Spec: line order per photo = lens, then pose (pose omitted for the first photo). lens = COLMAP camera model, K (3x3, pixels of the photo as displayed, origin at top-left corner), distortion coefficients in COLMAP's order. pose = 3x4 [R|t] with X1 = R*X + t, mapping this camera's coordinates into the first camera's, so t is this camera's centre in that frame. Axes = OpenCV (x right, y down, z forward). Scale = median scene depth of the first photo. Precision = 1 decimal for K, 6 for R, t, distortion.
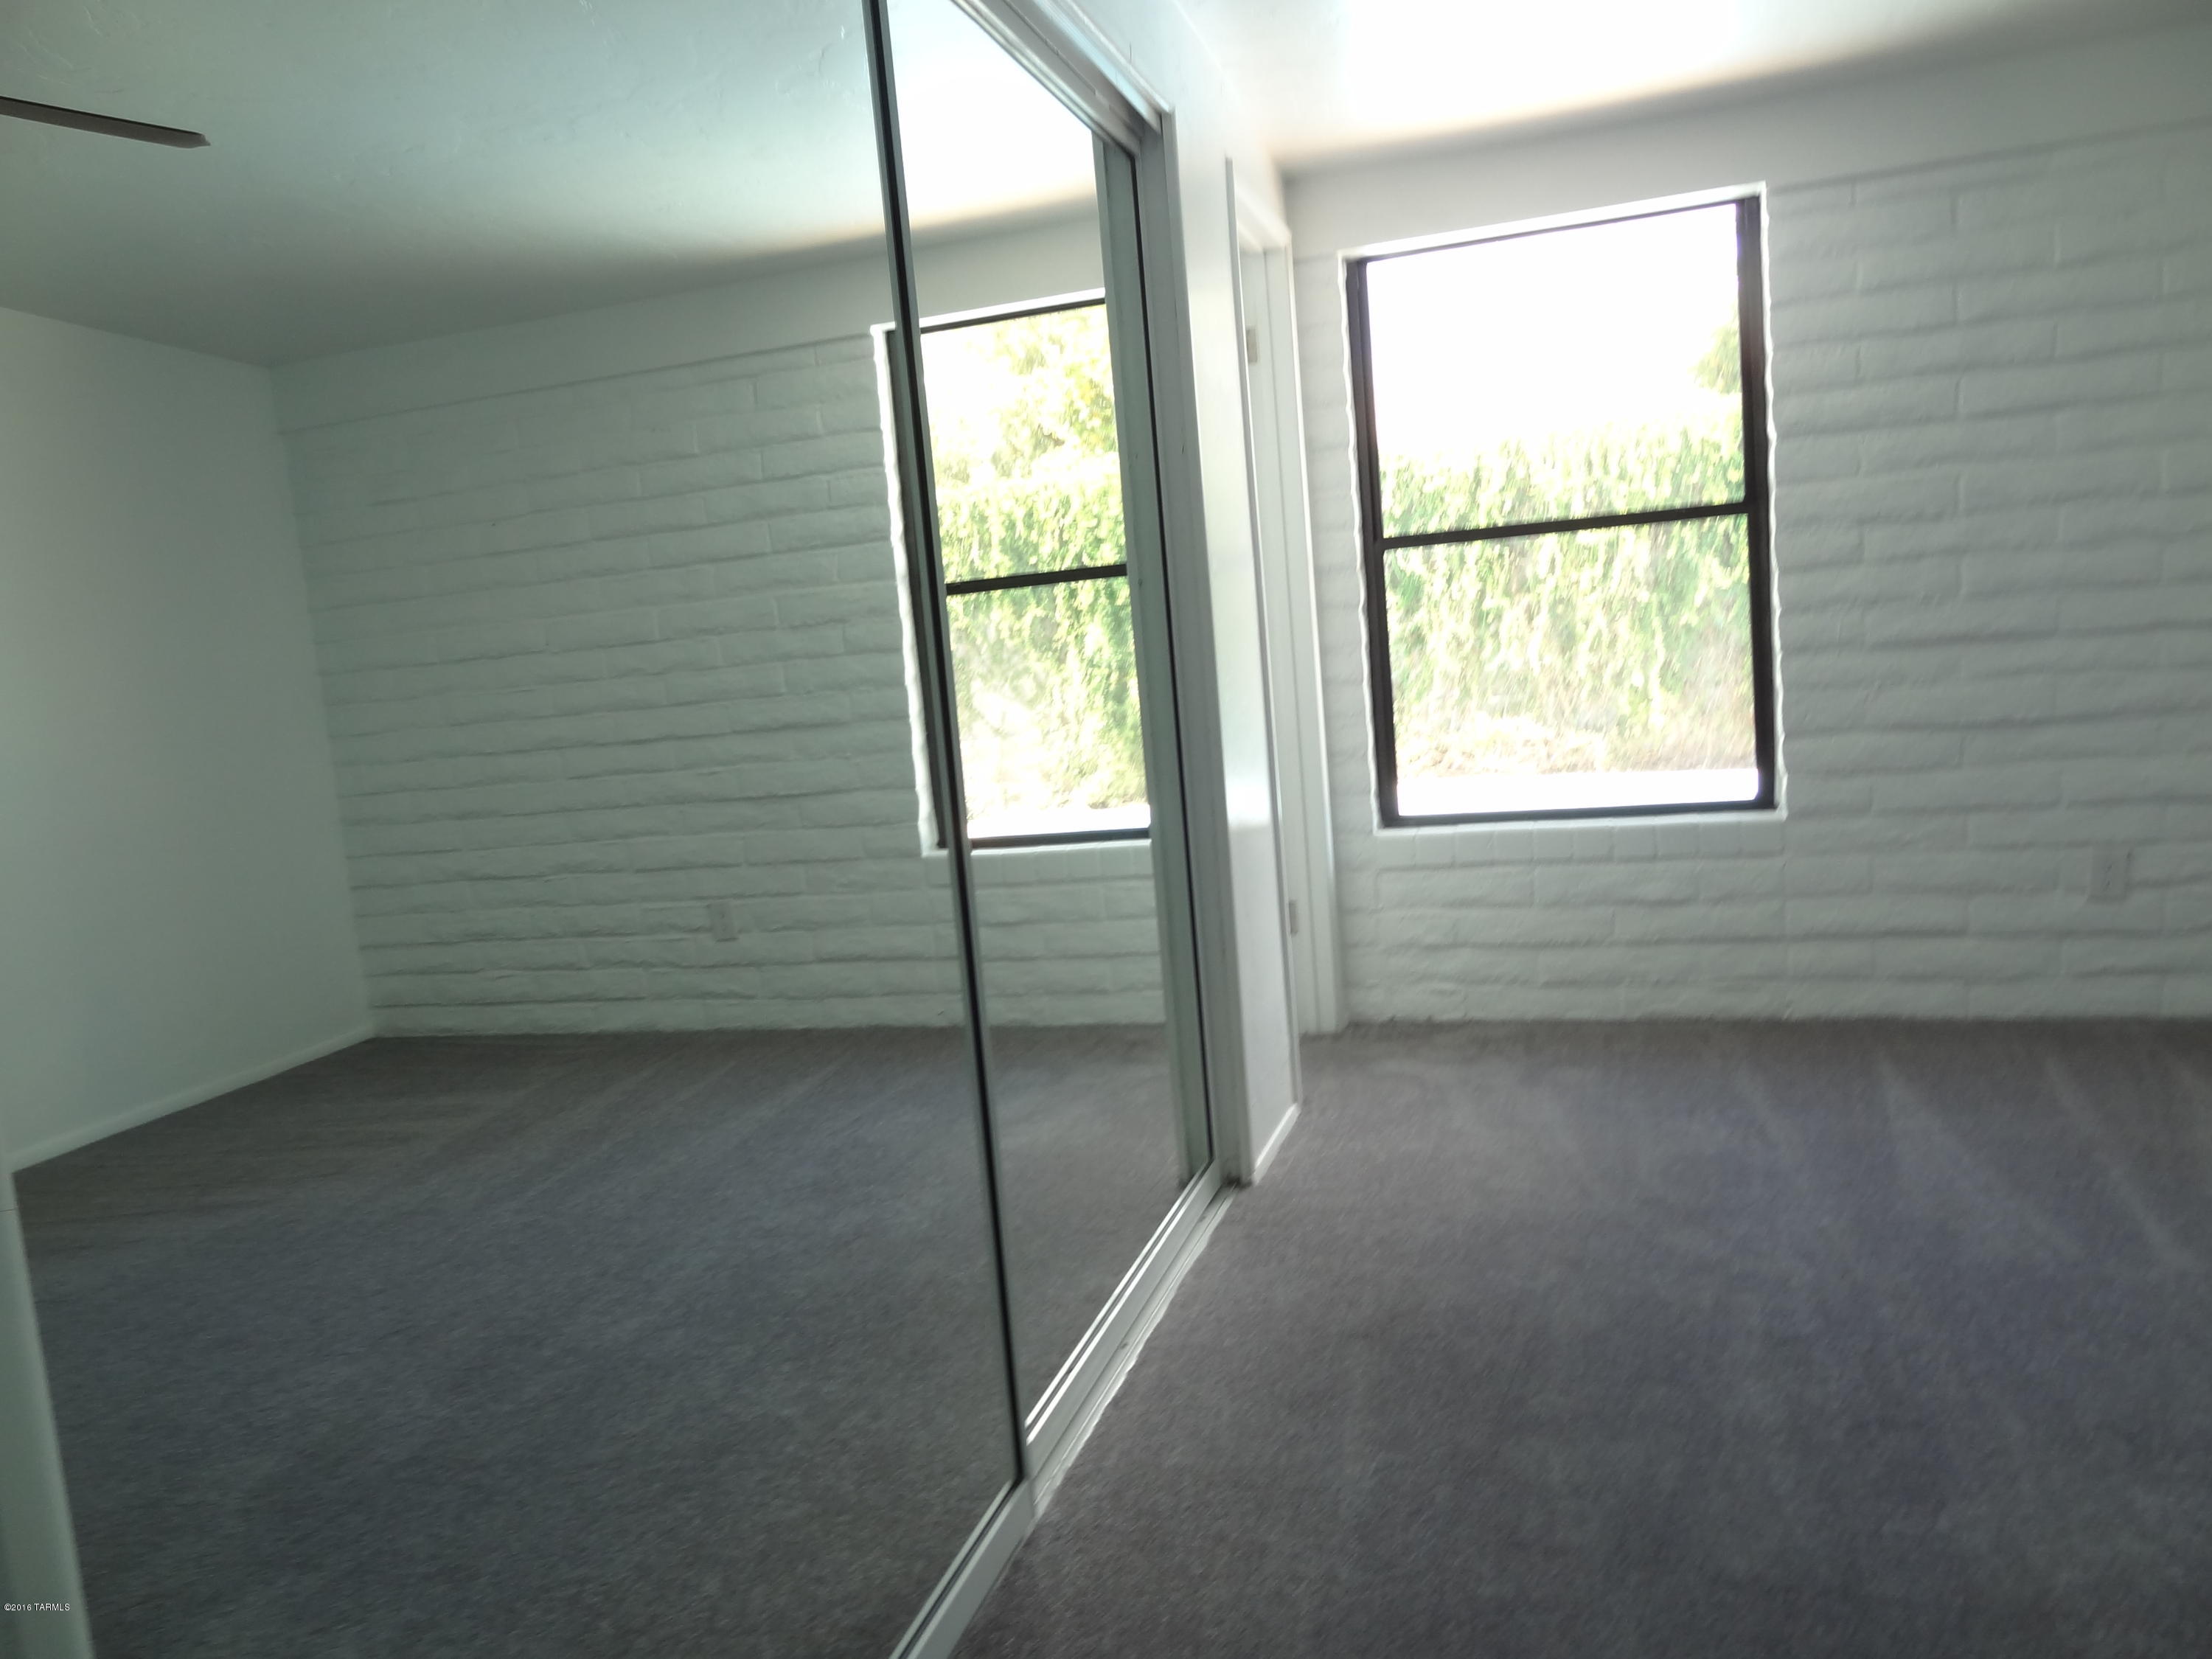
lens RADIAL K [[1557.3, 0, 1111.8], [0, 1557.3, 832.2], [0, 0, 1]] dist [0.005977, 0.003687]
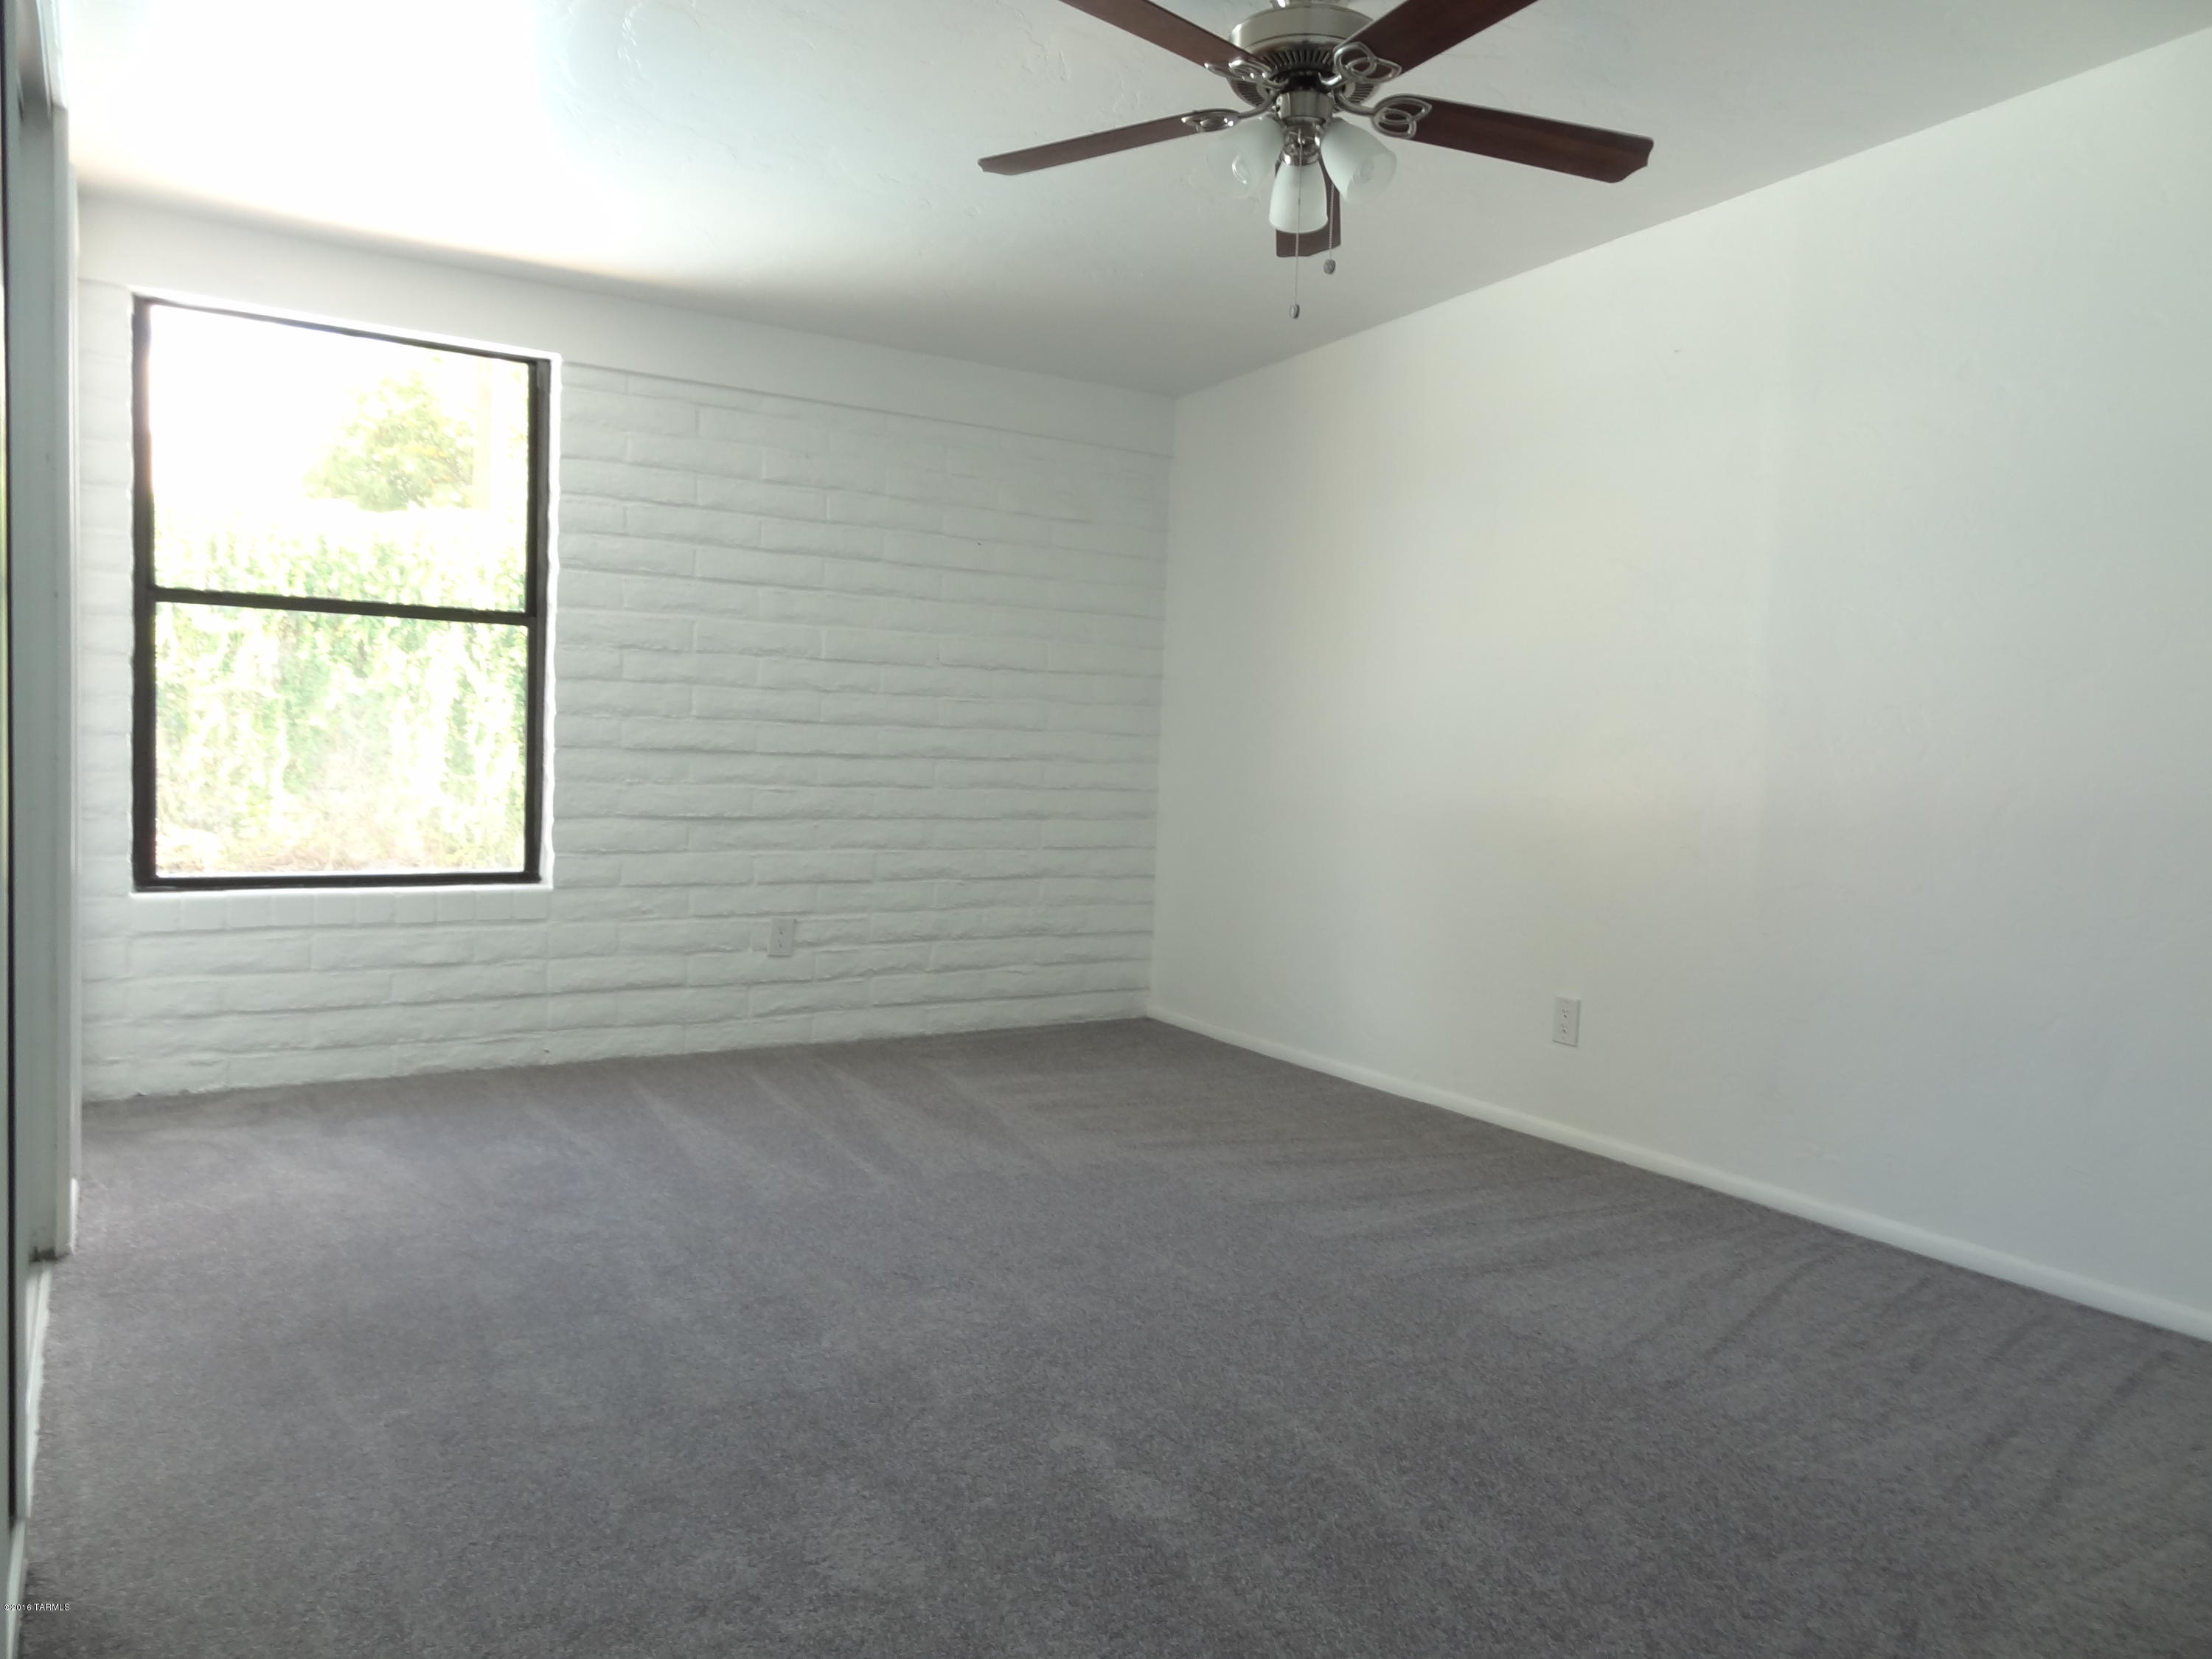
lens RADIAL K [[1557.3, 0, 1111.4], [0, 1557.3, 829.0], [0, 0, 1]] dist [0.005977, 0.003687]
pose [[0.636972, 0.062019, 0.768389, -0.203416], [0.003057, 0.996547, -0.082968, 0.045647], [-0.770881, 0.055198, 0.634583, -0.060475]]
